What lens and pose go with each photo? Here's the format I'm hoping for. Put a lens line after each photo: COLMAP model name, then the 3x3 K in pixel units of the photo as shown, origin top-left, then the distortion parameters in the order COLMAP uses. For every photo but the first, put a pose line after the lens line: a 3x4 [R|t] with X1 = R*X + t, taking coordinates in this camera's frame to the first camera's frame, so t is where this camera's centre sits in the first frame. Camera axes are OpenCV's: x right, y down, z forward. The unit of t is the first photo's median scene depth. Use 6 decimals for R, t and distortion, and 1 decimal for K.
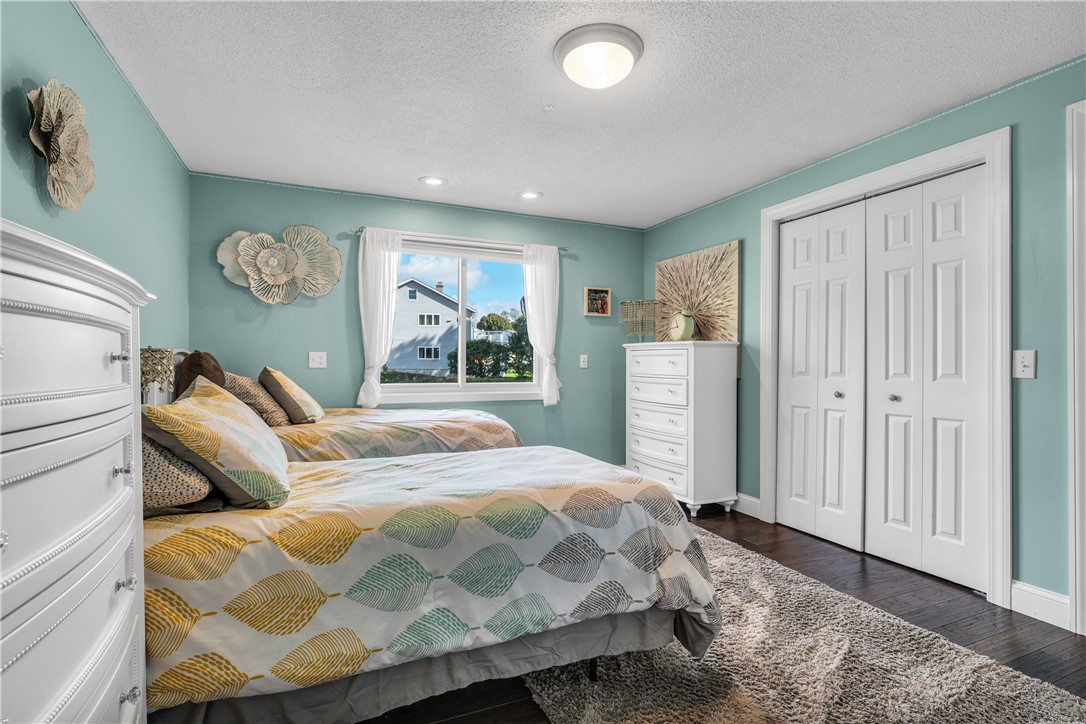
lens RADIAL K [[514.2, 0, 538.6], [0, 514.2, 361.0], [0, 0, 1]] dist [-0.004605, 0.000182]
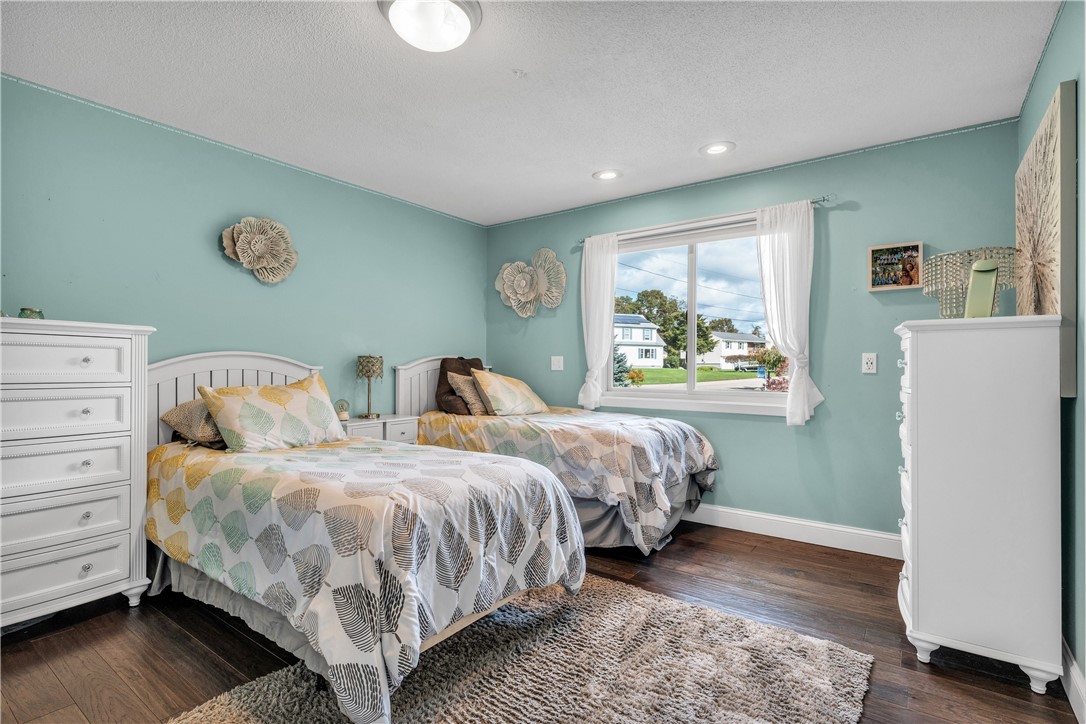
lens RADIAL K [[514.2, 0, 544.8], [0, 514.2, 362.5], [0, 0, 1]] dist [-0.004605, 0.000182]
pose [[0.517453, -0.009427, -0.855660, 0.546043], [0.001492, 0.999948, -0.010114, 0.007843], [0.855710, 0.003956, 0.517440, 0.404627]]
